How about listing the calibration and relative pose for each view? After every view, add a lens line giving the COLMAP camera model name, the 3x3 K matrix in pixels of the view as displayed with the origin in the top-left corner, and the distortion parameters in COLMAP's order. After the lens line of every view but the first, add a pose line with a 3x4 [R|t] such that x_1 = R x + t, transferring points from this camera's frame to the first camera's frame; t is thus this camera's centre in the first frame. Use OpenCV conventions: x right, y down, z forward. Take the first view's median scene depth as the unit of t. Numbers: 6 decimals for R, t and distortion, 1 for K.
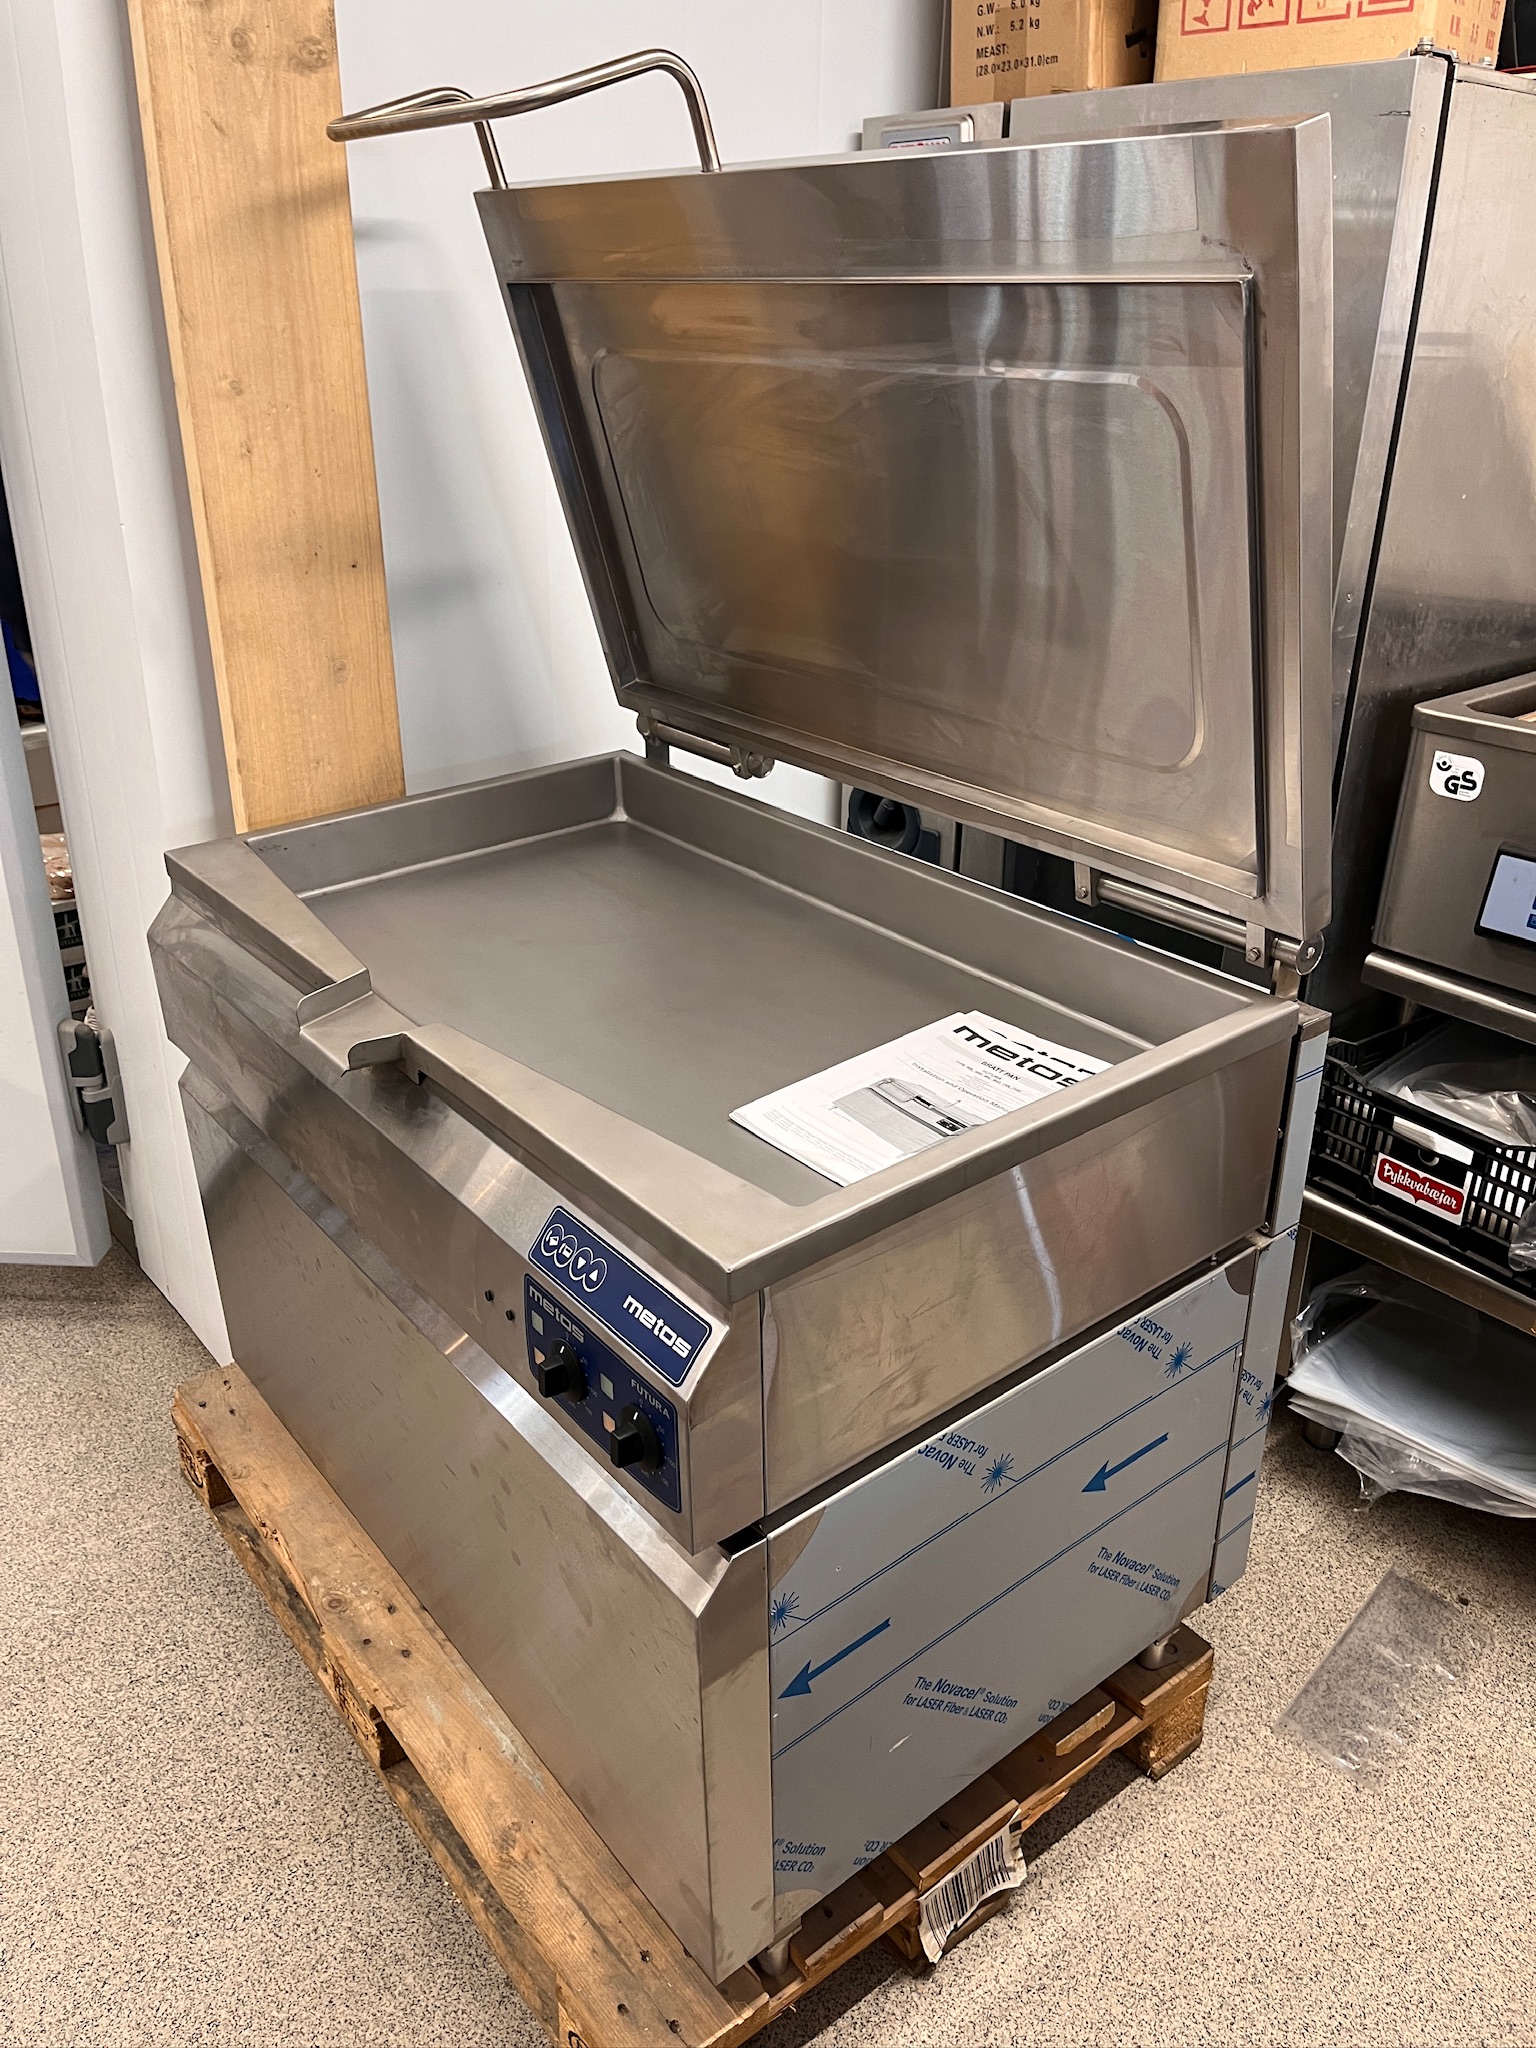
lens RADIAL K [[1554.8, 0, 754.3], [0, 1554.8, 1009.9], [0, 0, 1]] dist [0.072095, -0.107500]
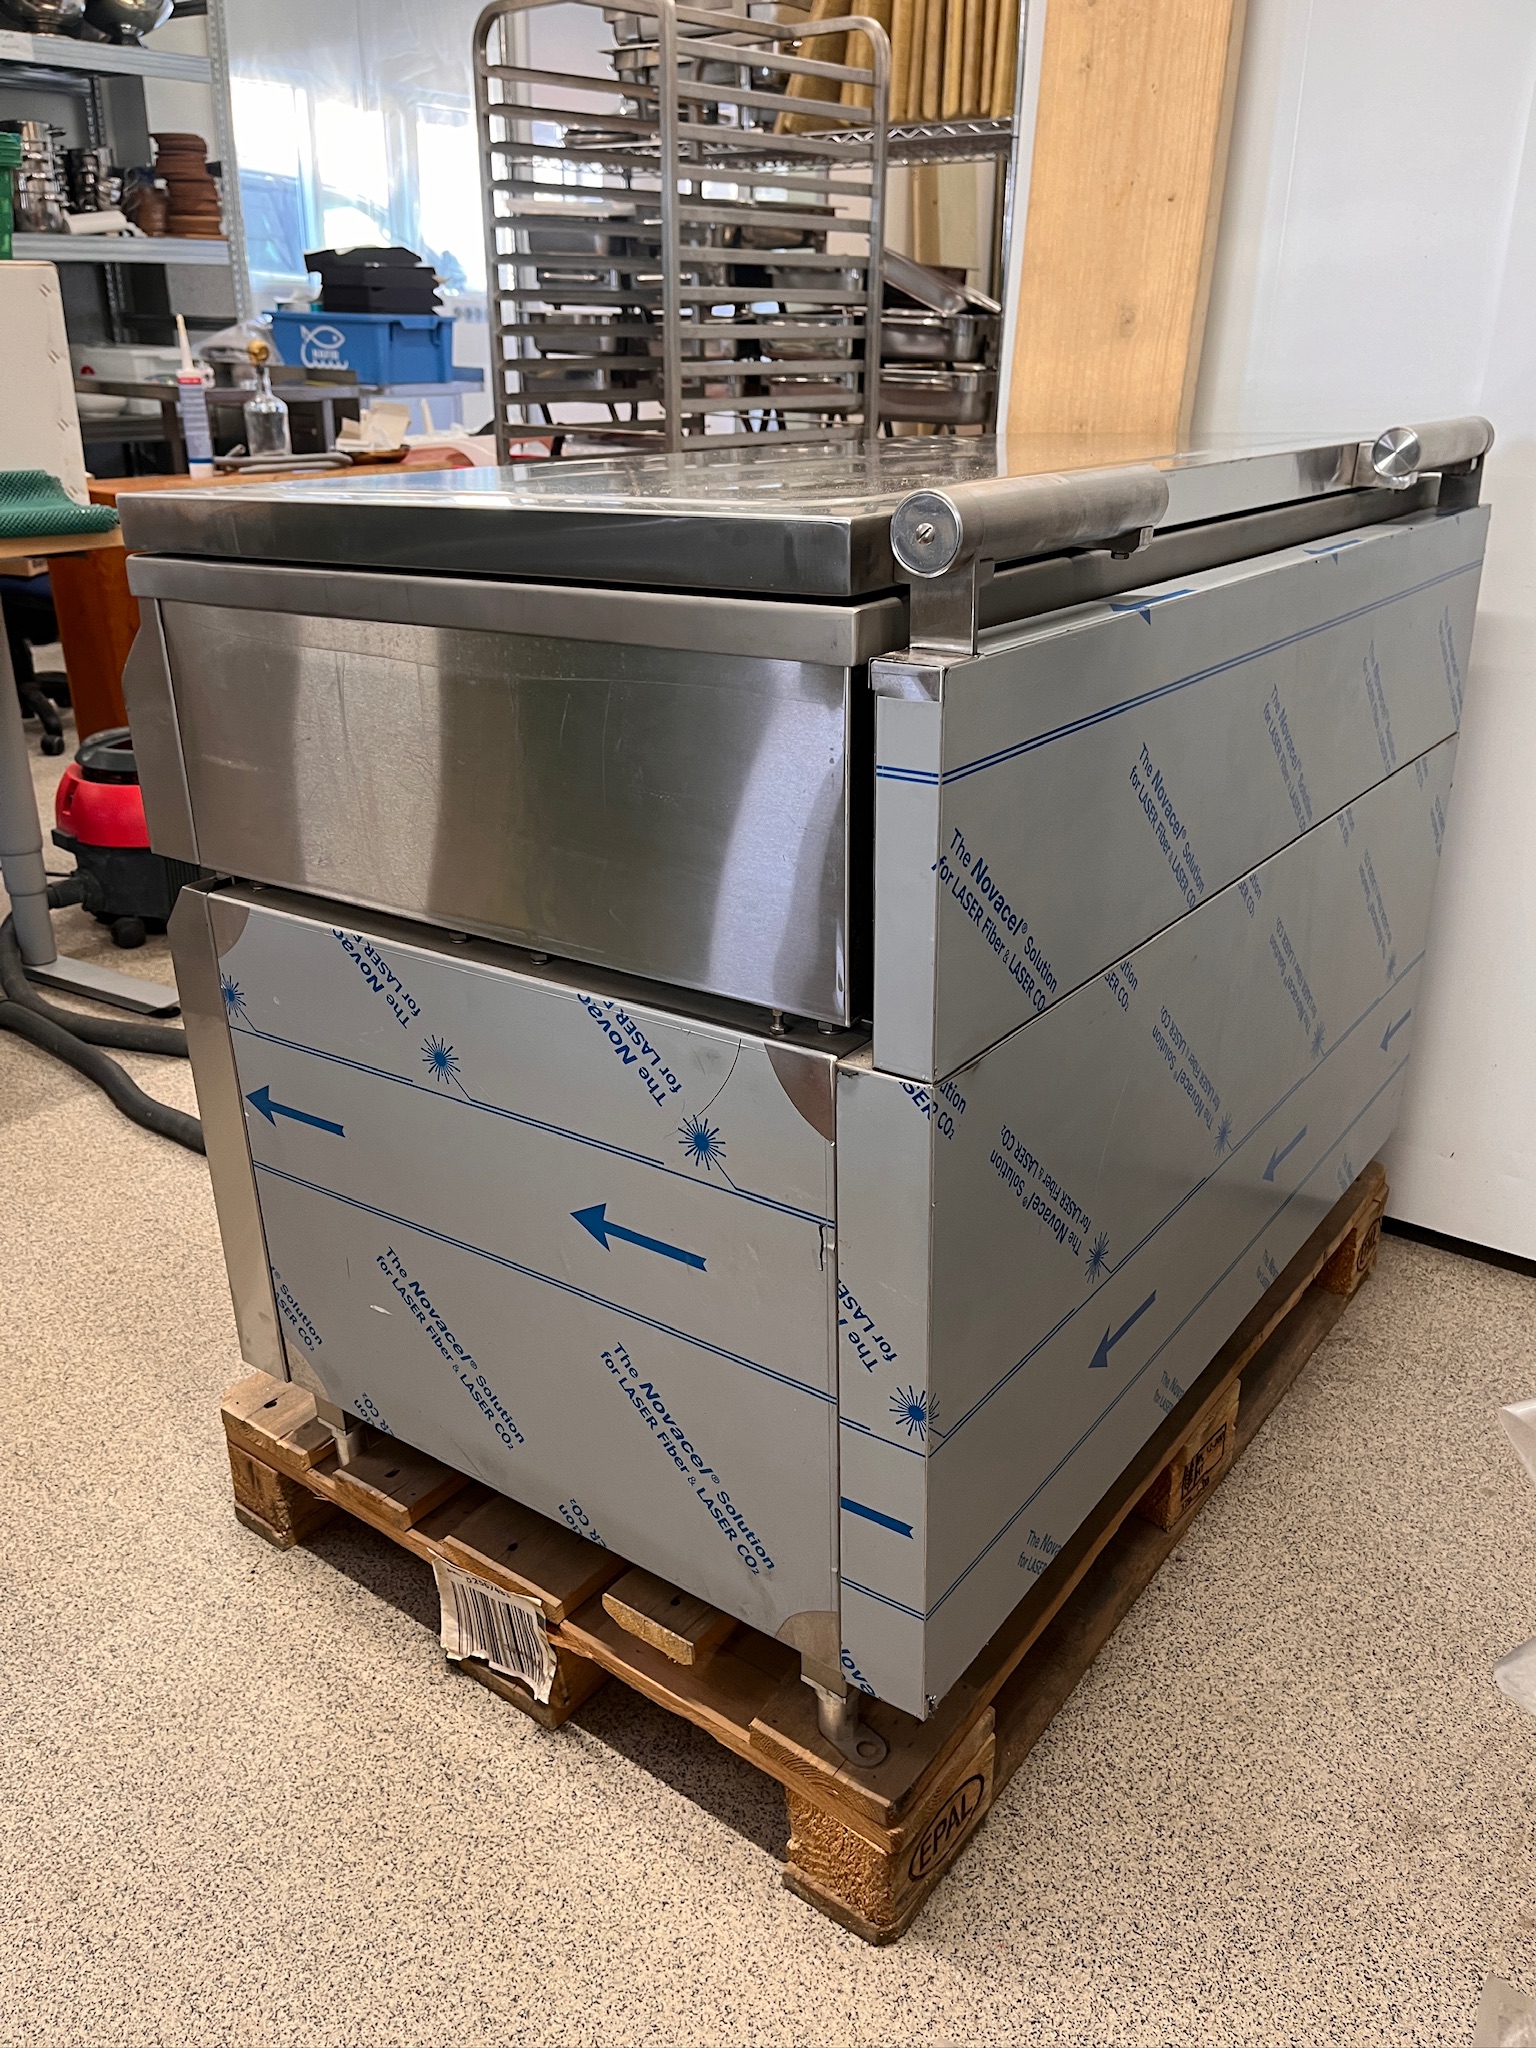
lens RADIAL K [[1554.8, 0, 747.5], [0, 1554.8, 1033.0], [0, 0, 1]] dist [0.072095, -0.107500]
pose [[0.260985, 0.379632, -0.887562, 0.786855], [-0.399416, 0.879501, 0.258737, 0.000266], [0.878836, 0.286980, 0.381168, 0.689989]]
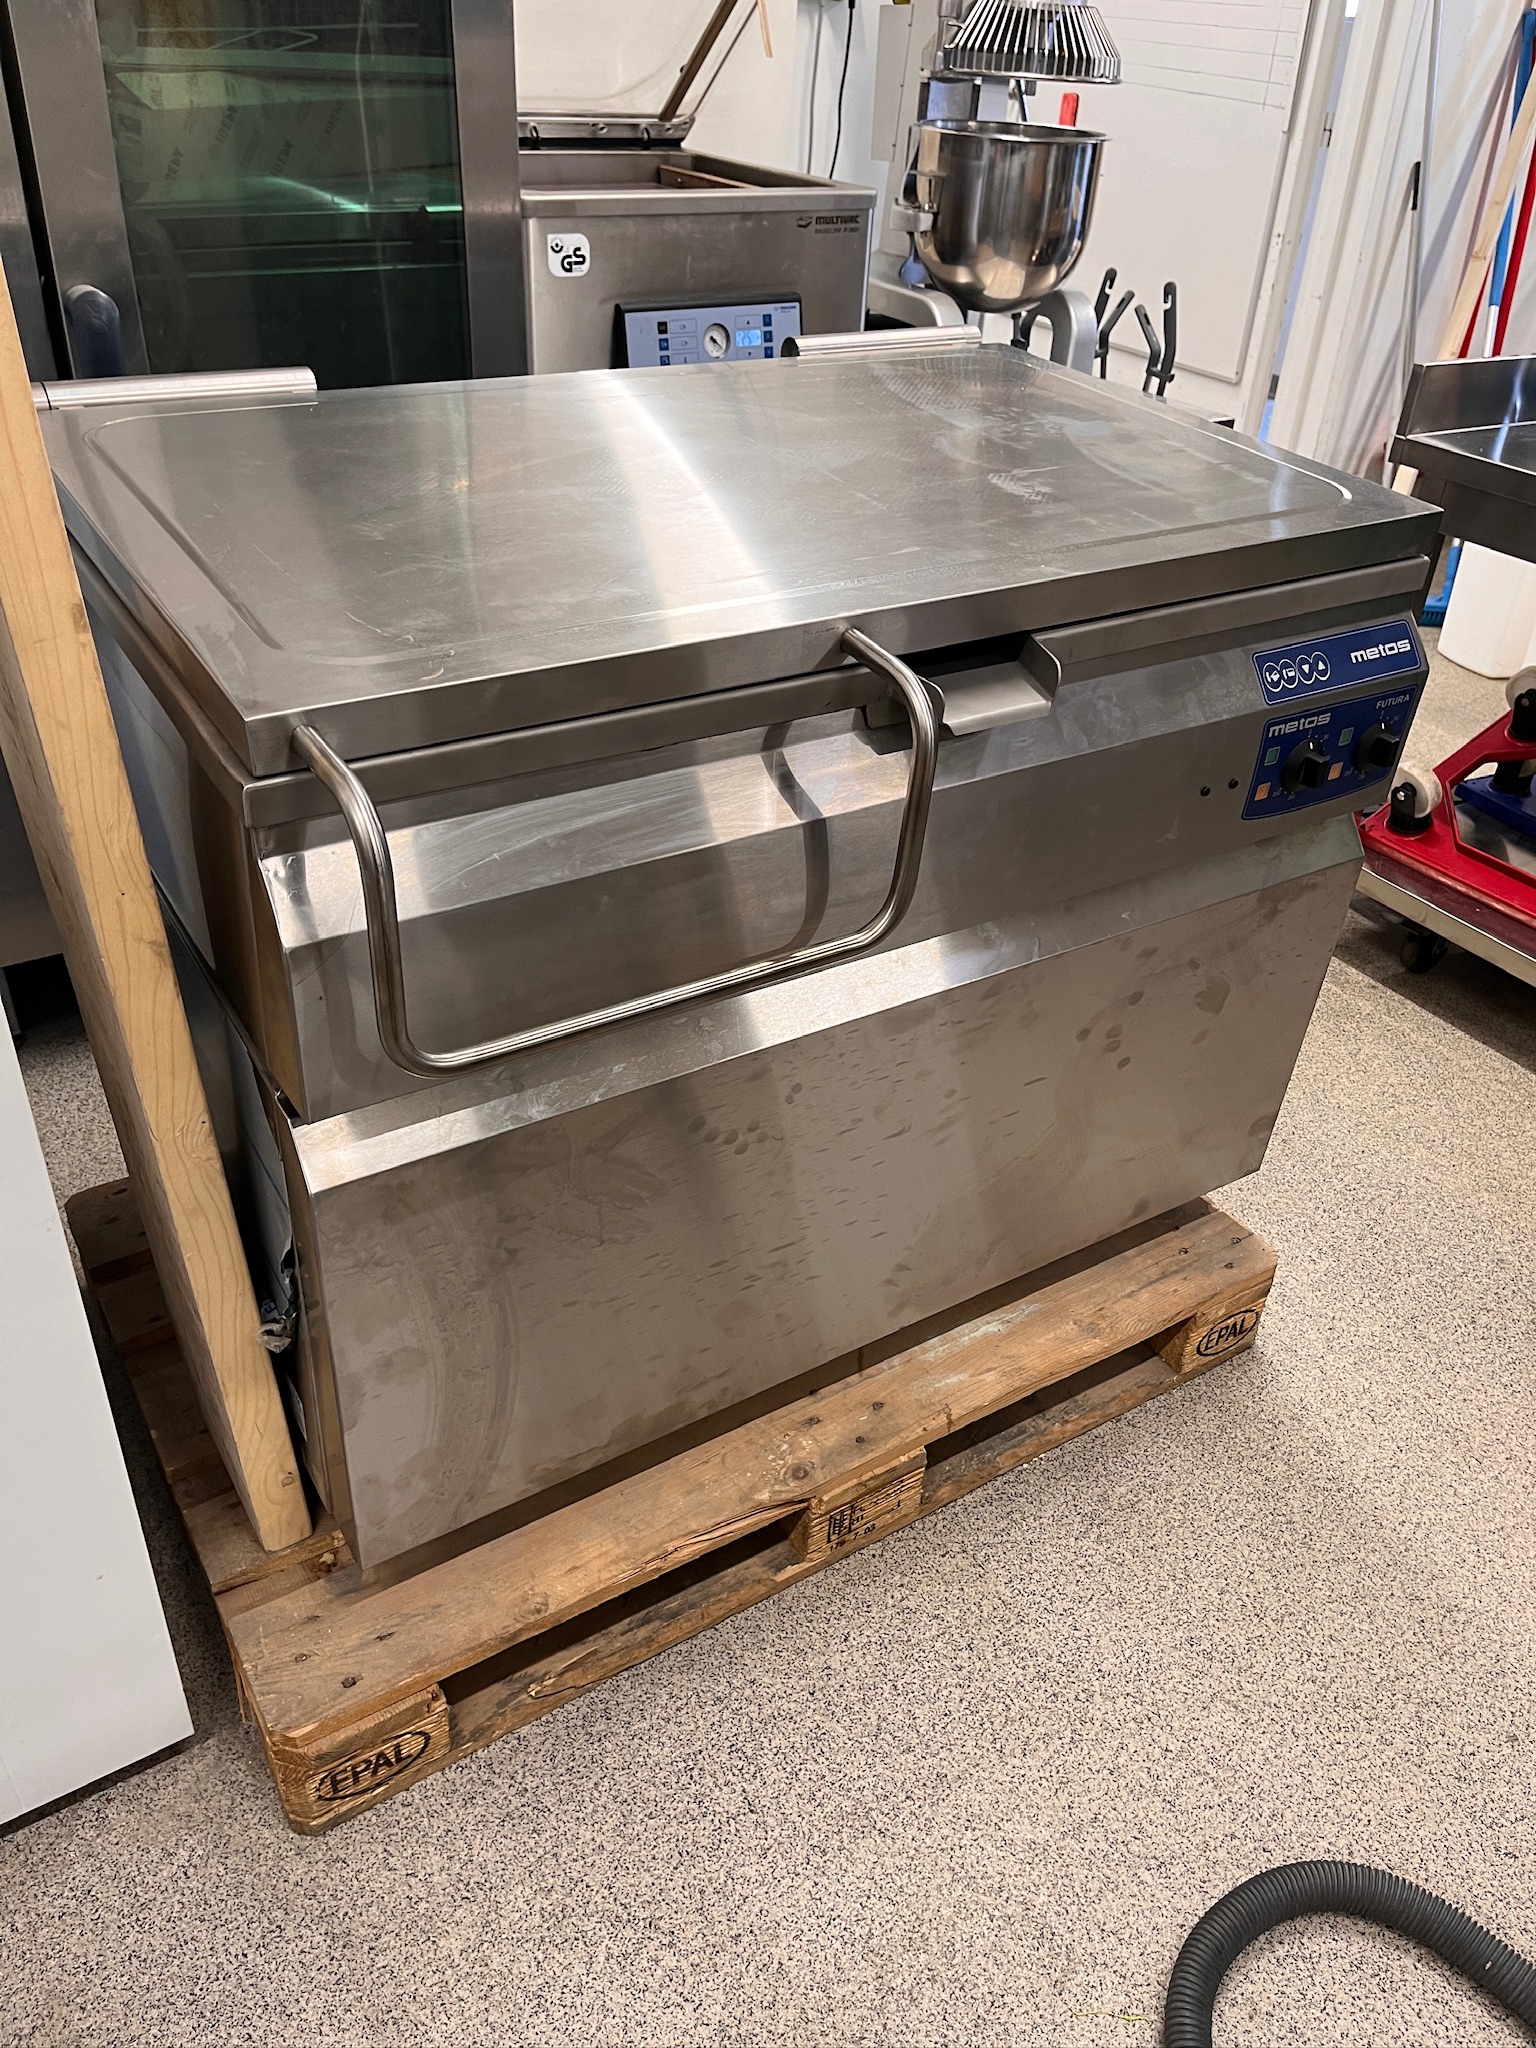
lens RADIAL K [[1554.8, 0, 781.6], [0, 1554.8, 1023.9], [0, 0, 1]] dist [0.072095, -0.107500]
pose [[0.090320, -0.561092, 0.822811, -0.933339], [0.361134, 0.788409, 0.497990, -0.262749], [-0.928130, 0.252167, 0.273838, 0.817264]]
